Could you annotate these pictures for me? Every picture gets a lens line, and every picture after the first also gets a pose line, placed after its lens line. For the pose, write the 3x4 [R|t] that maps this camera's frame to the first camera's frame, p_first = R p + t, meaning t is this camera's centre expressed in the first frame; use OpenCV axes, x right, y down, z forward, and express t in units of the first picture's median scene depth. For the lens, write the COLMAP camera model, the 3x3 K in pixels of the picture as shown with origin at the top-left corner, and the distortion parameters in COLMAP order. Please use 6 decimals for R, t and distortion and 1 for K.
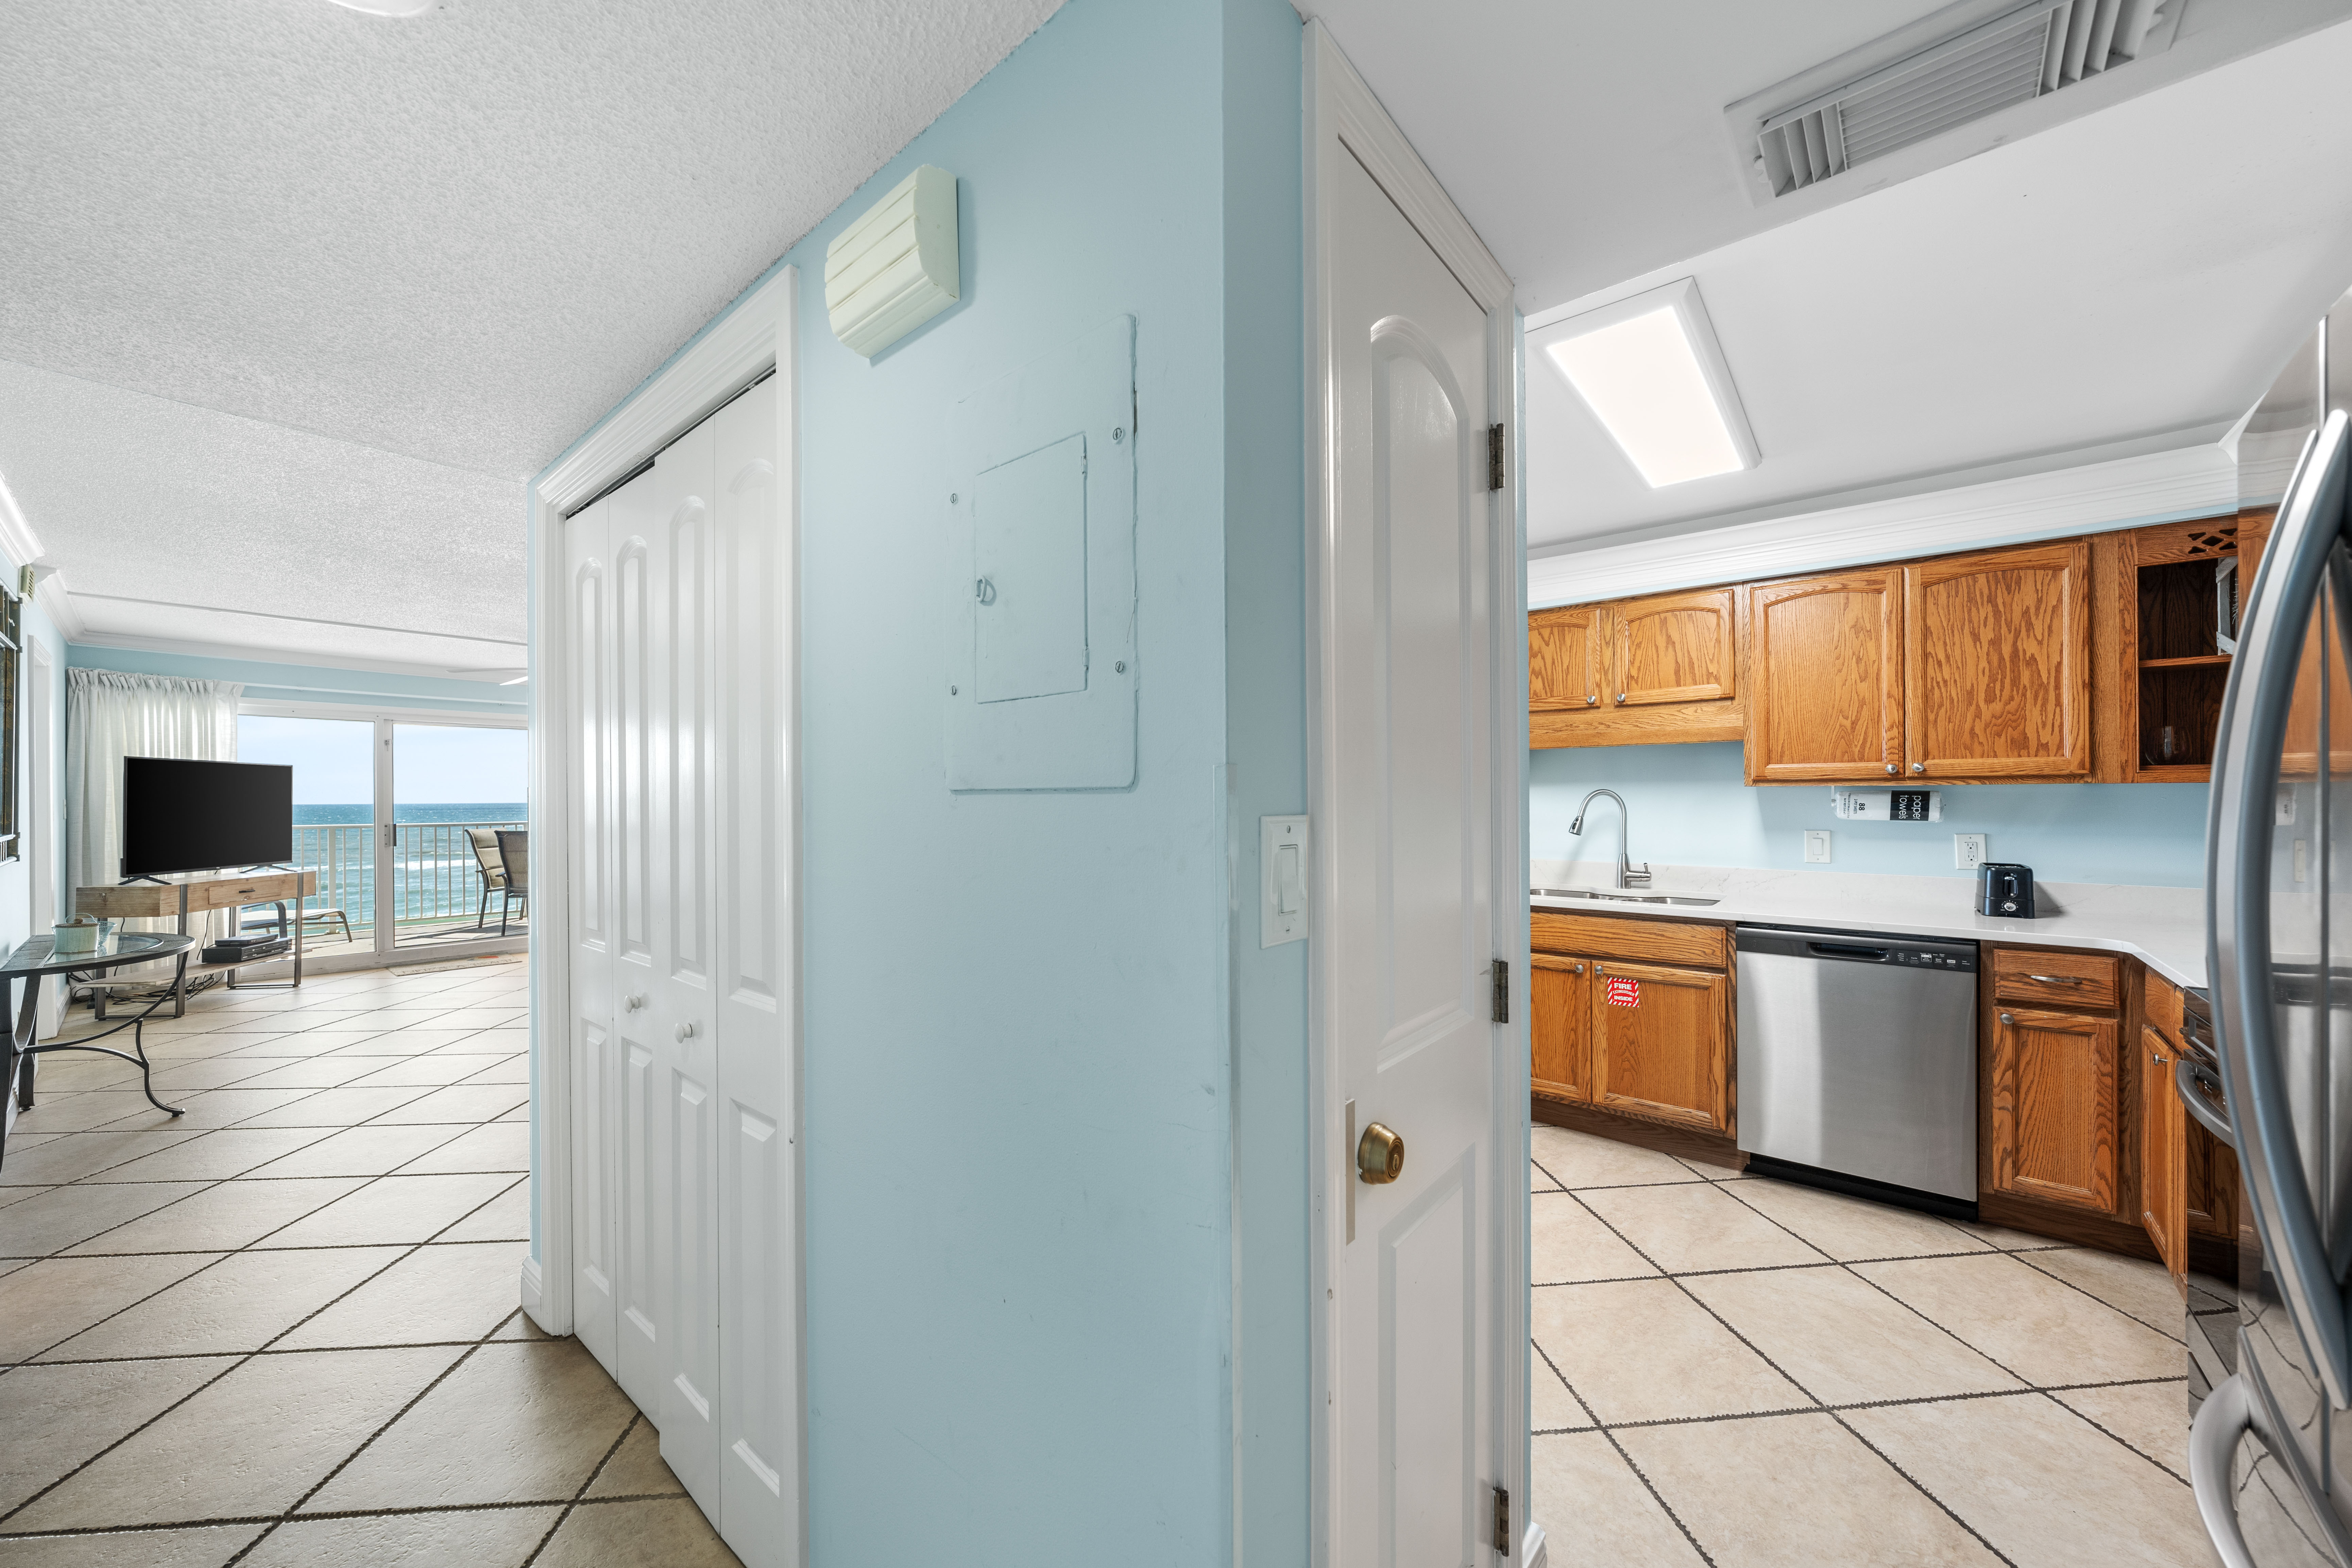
lens RADIAL K [[858.6, 0, 1133.2], [0, 858.6, 794.1], [0, 0, 1]] dist [0.000356, -0.000299]
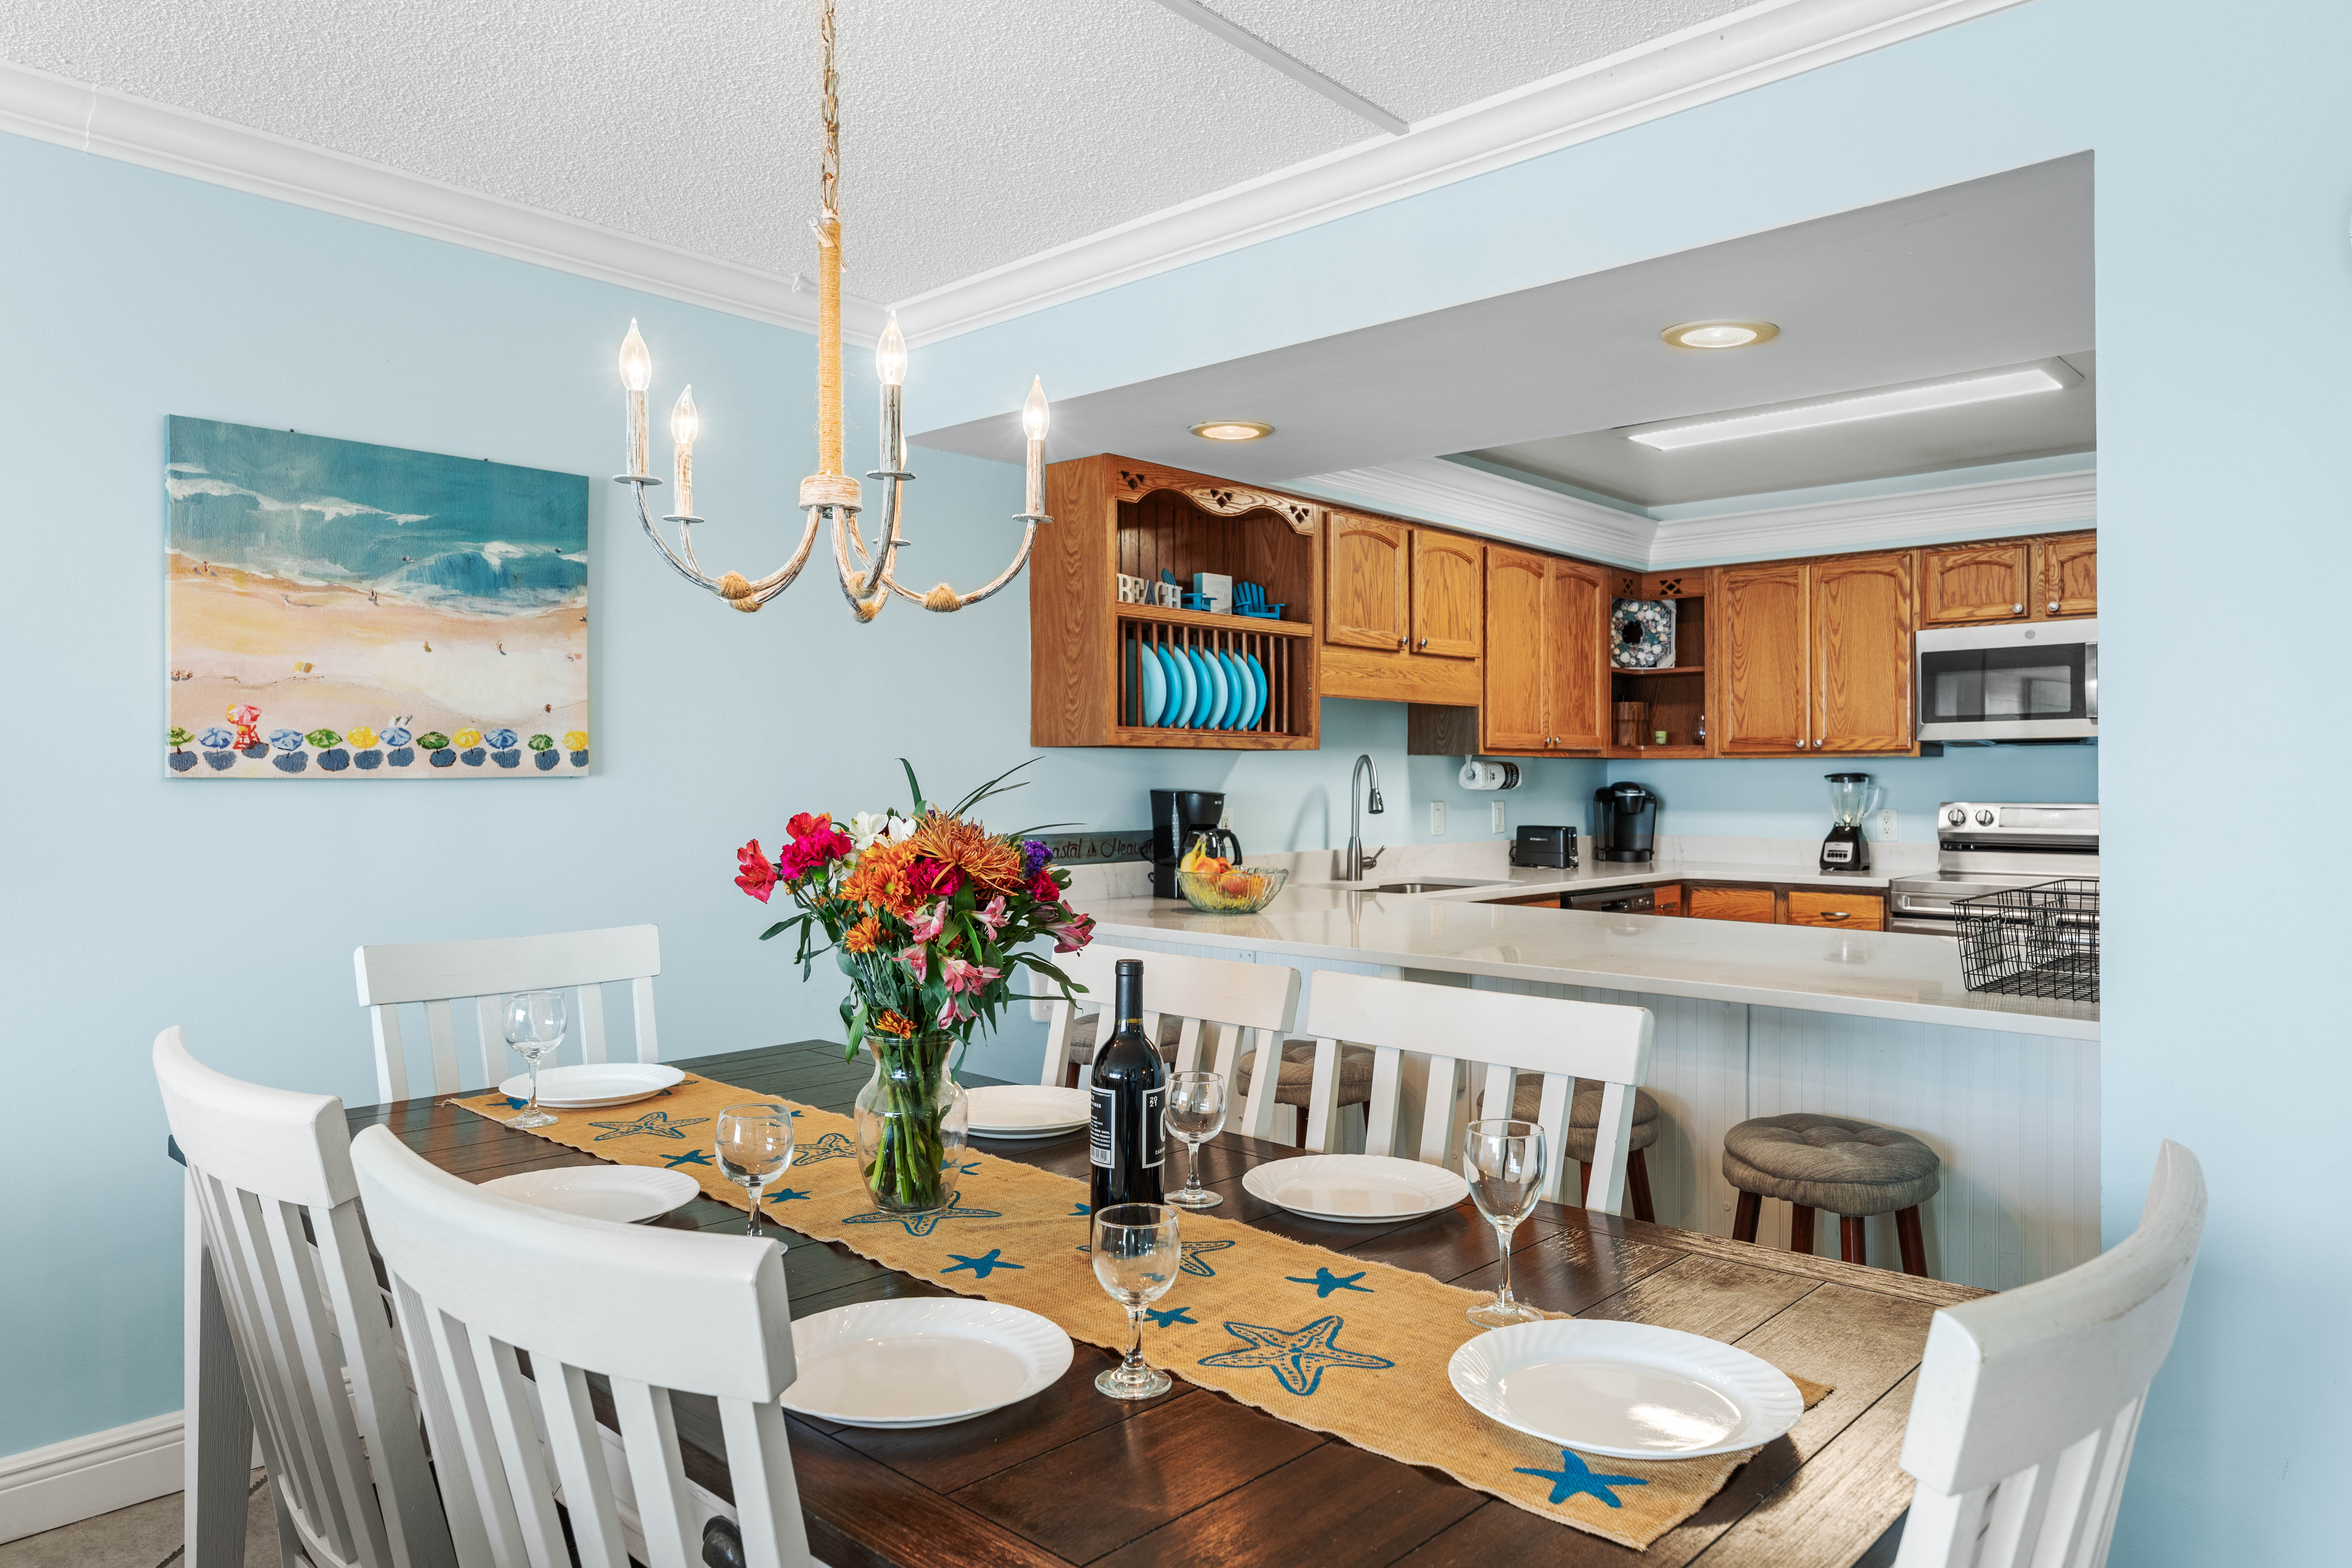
lens RADIAL K [[1519.0, 0, 1184.2], [0, 1519.0, 783.6], [0, 0, 1]] dist [0.008453, 0.003679]
pose [[0.017604, 0.006151, 0.999826, -0.908903], [0.000903, 0.999981, -0.006168, 0.031335], [-0.999845, 0.001011, 0.017598, 1.234056]]
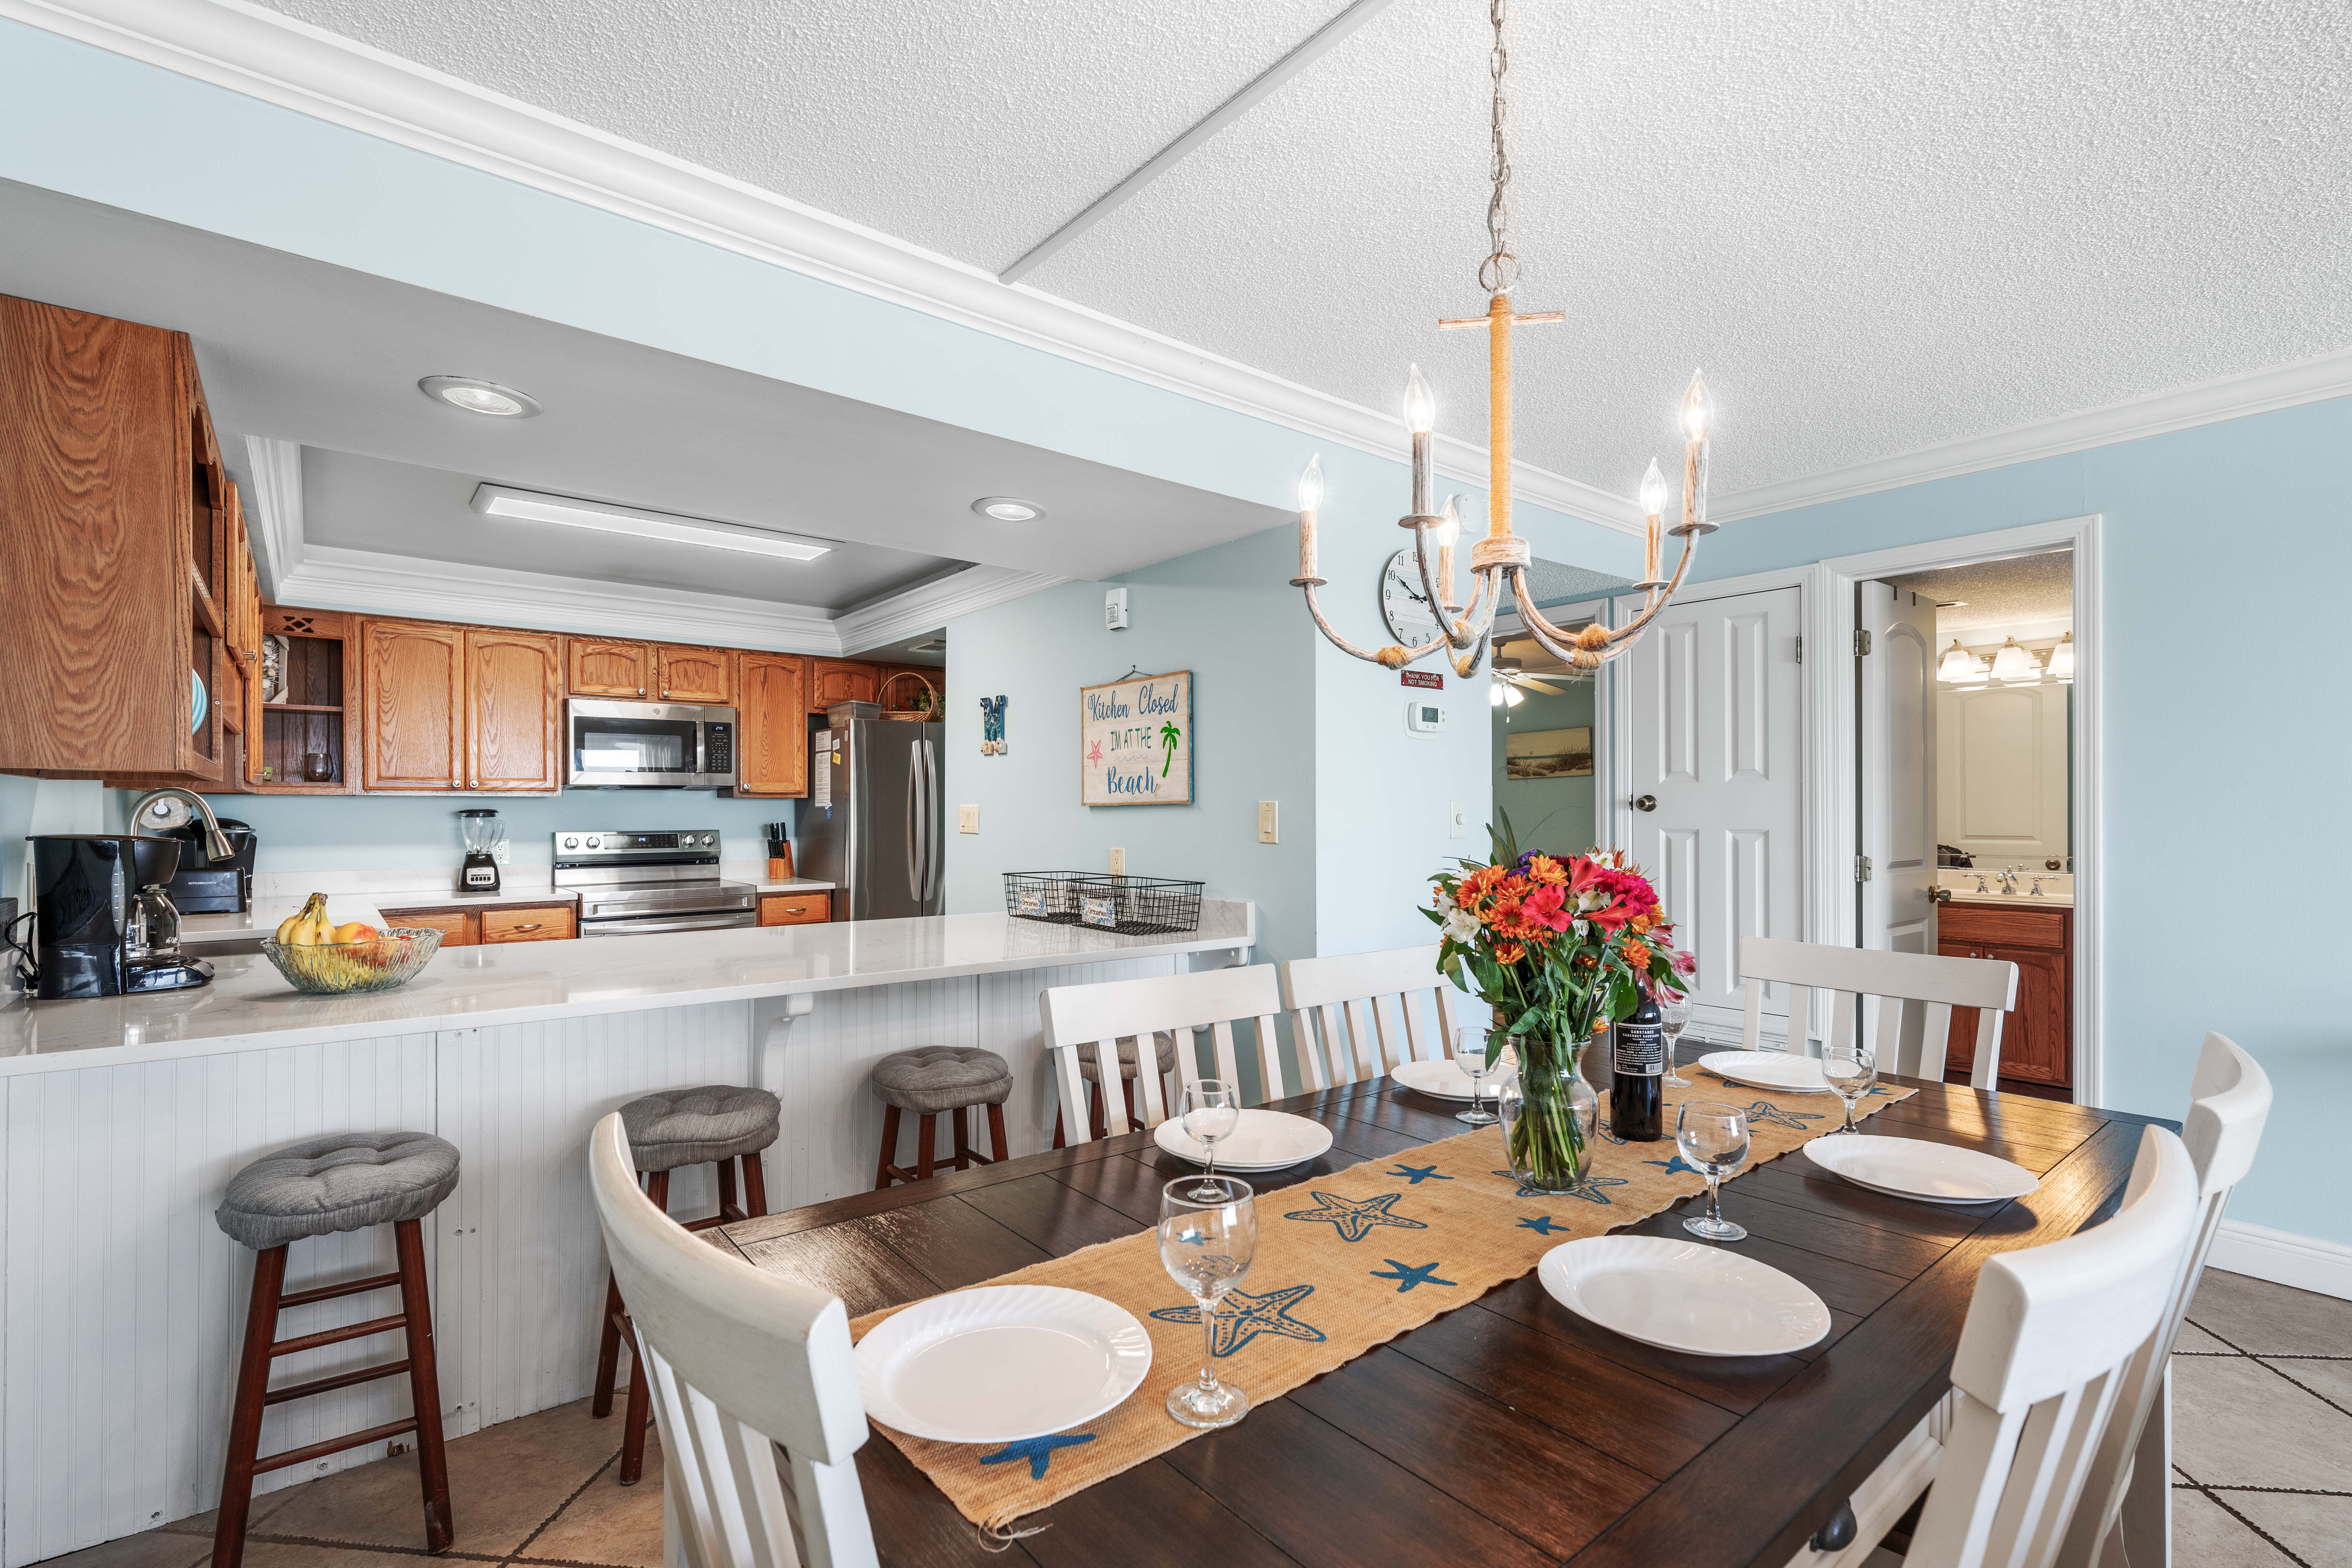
lens RADIAL K [[1083.1, 0, 1153.3], [0, 1083.1, 806.8], [0, 0, 1]] dist [0.002225, 0.002948]
pose [[-0.984190, 0.009558, 0.176859, -0.322153], [0.008929, 0.999951, -0.004353, 0.020054], [-0.176892, -0.002705, -0.984227, 1.789728]]
